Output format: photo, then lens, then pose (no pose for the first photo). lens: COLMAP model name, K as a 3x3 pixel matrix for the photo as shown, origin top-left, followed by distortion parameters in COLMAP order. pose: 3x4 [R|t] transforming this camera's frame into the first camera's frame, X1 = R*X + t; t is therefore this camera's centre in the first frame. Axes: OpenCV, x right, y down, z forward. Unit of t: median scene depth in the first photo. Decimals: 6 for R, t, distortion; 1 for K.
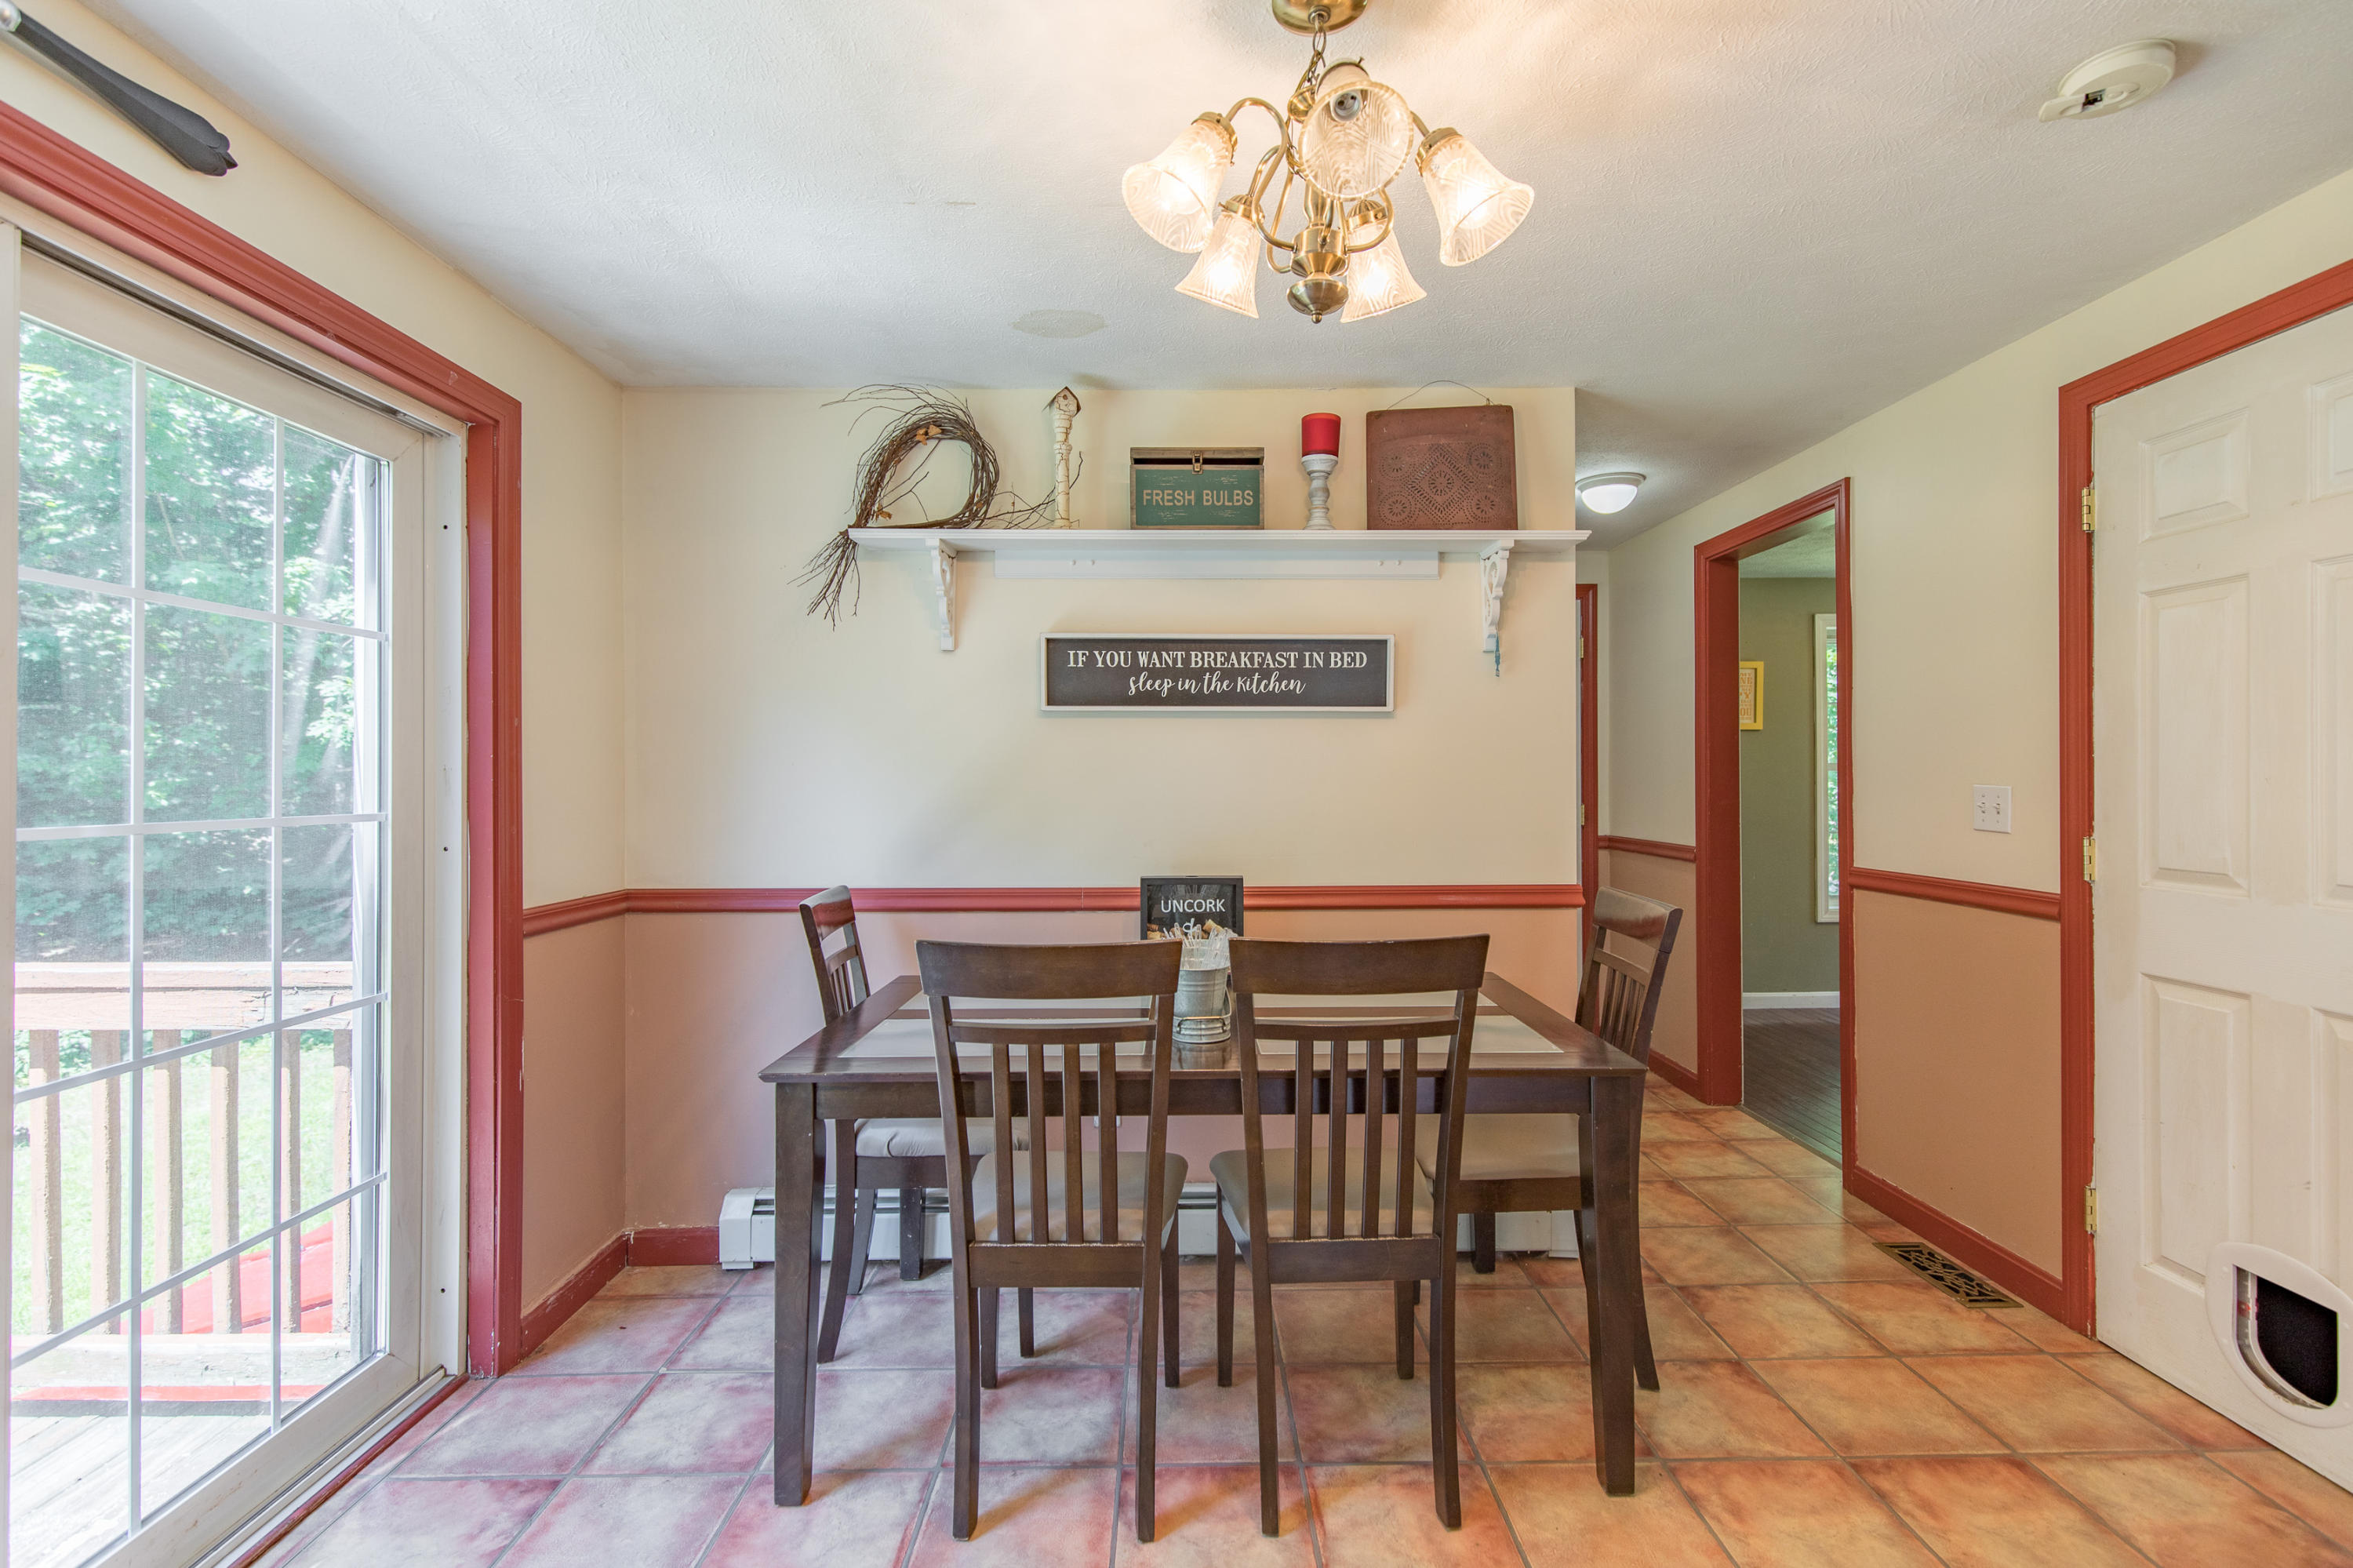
lens RADIAL K [[1056.0, 0, 1182.2], [0, 1056.0, 779.7], [0, 0, 1]] dist [0.035264, -0.001839]
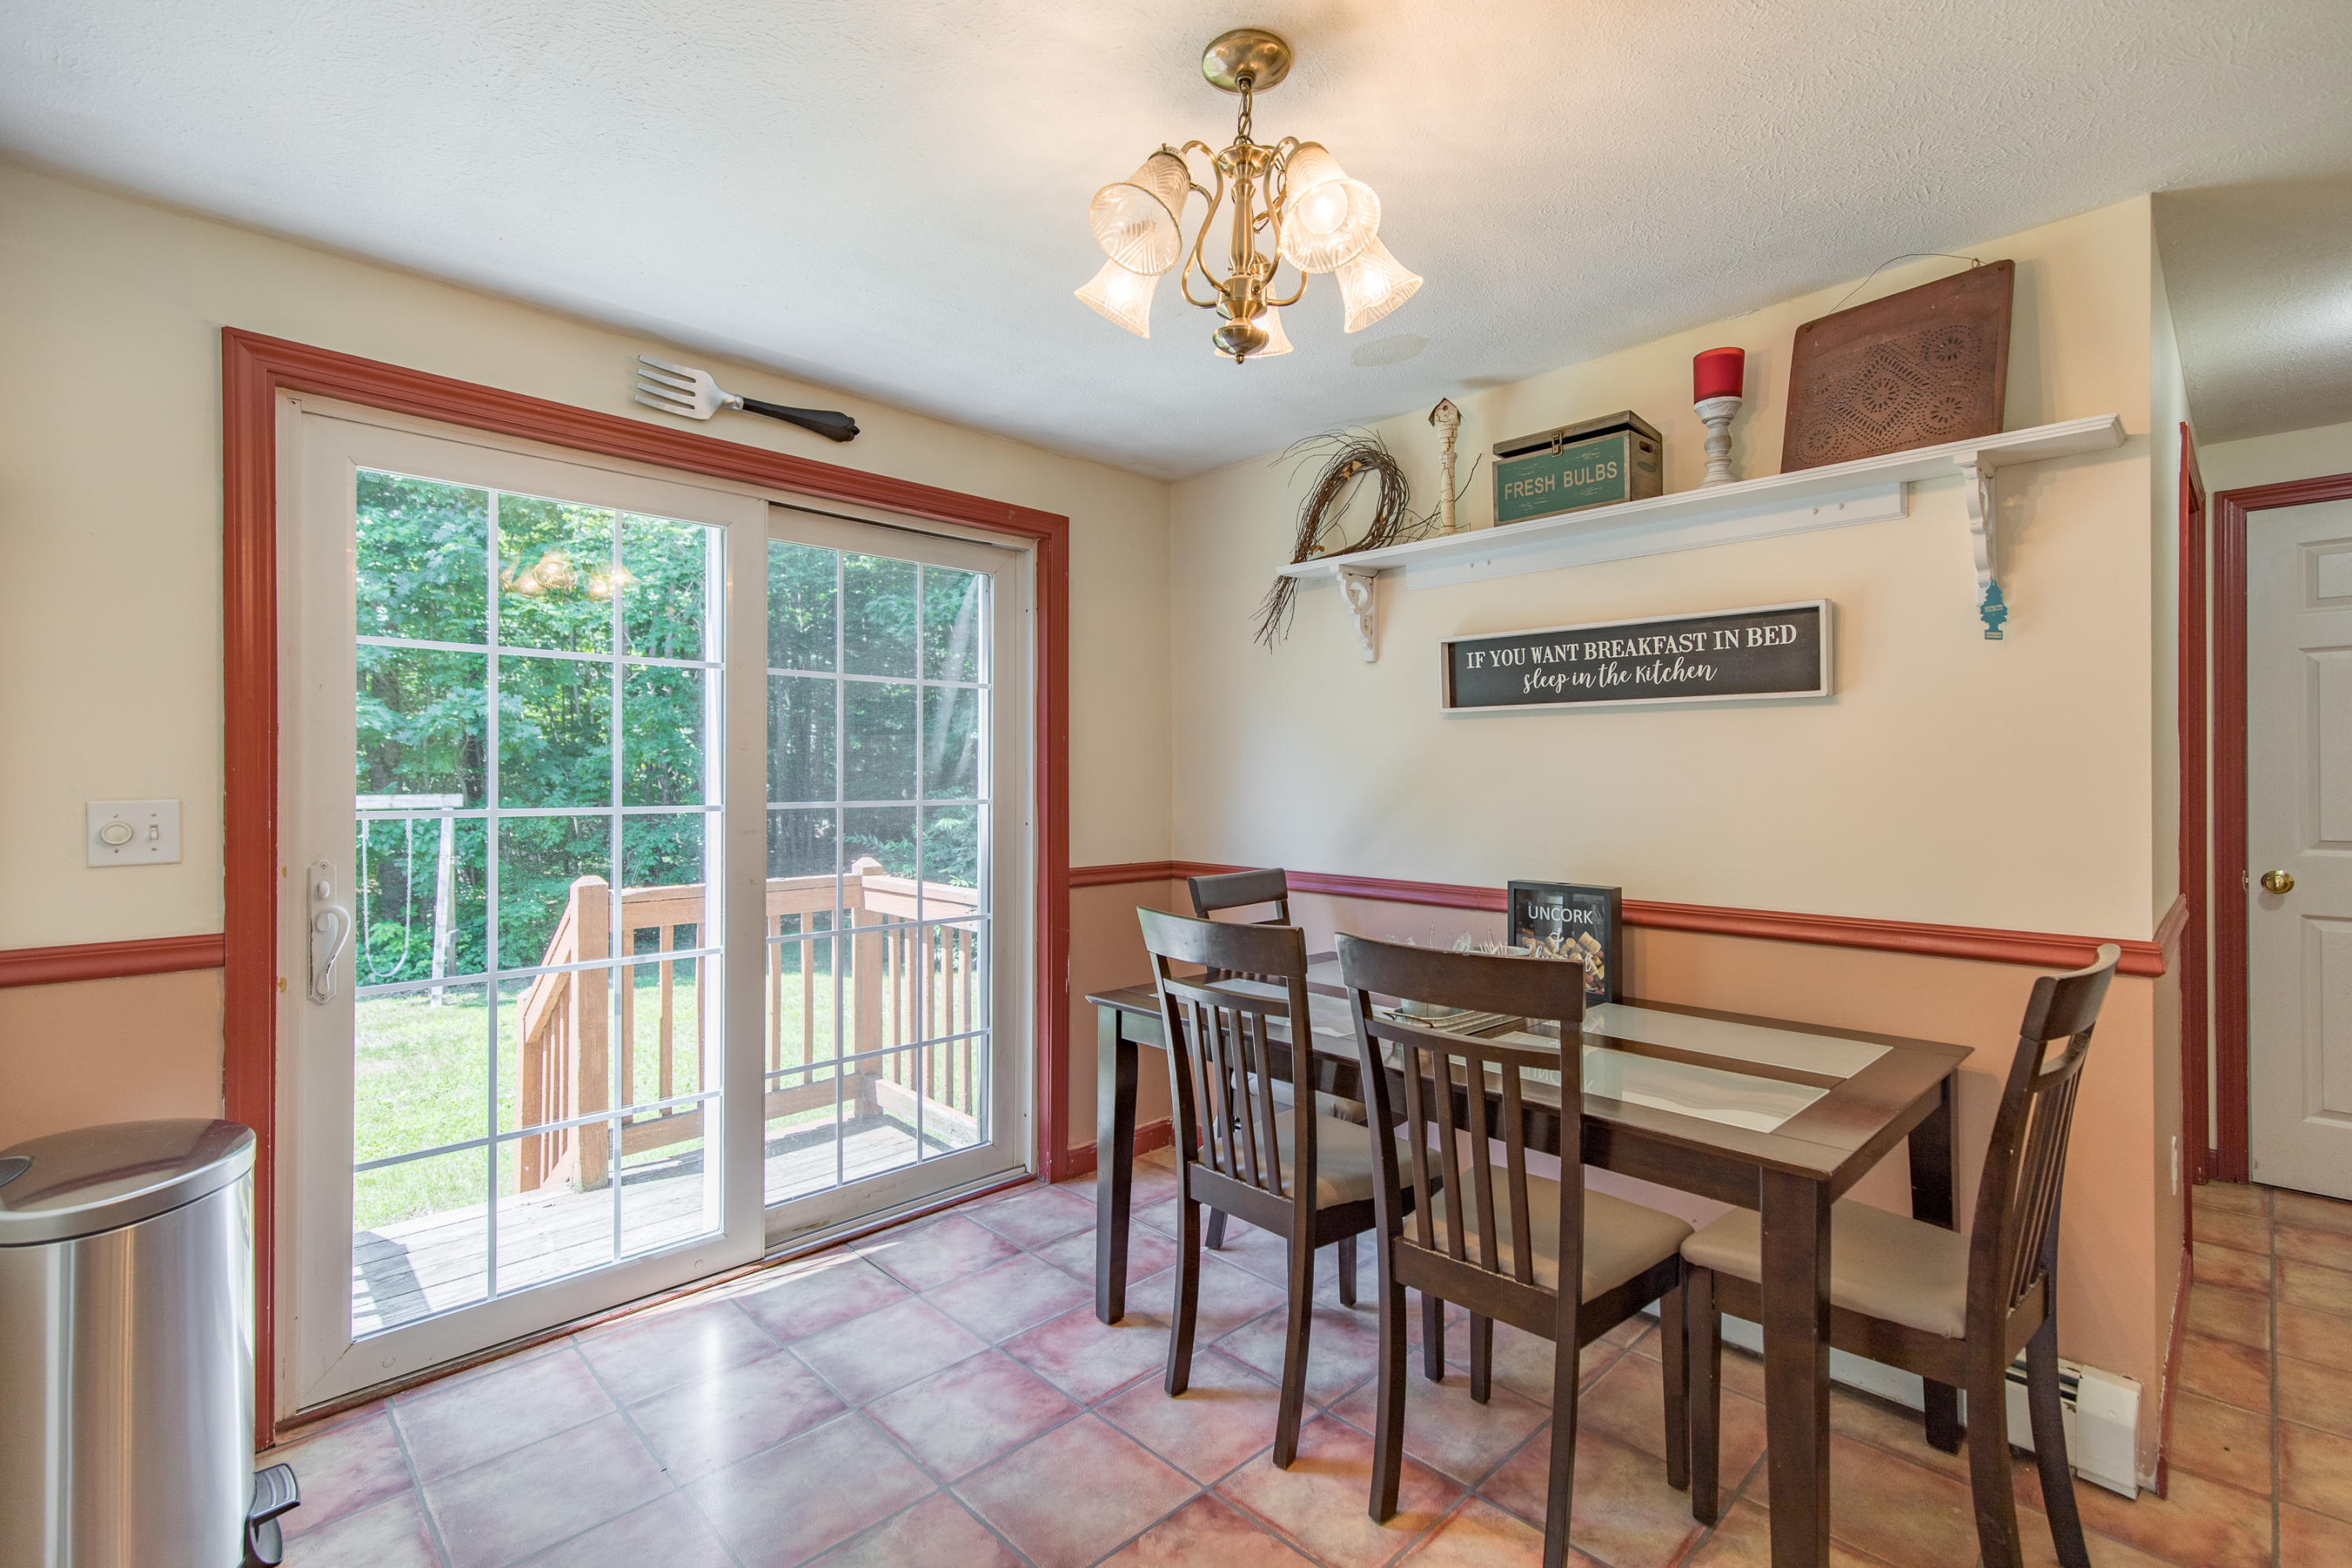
lens RADIAL K [[1055.5, 0, 1196.5], [0, 1055.5, 777.9], [0, 0, 1]] dist [0.035264, -0.001839]
pose [[0.700769, 0.004448, -0.713374, 0.448940], [-0.007478, 0.999971, -0.001111, 0.001141], [0.713349, 0.006113, 0.700782, 0.106108]]
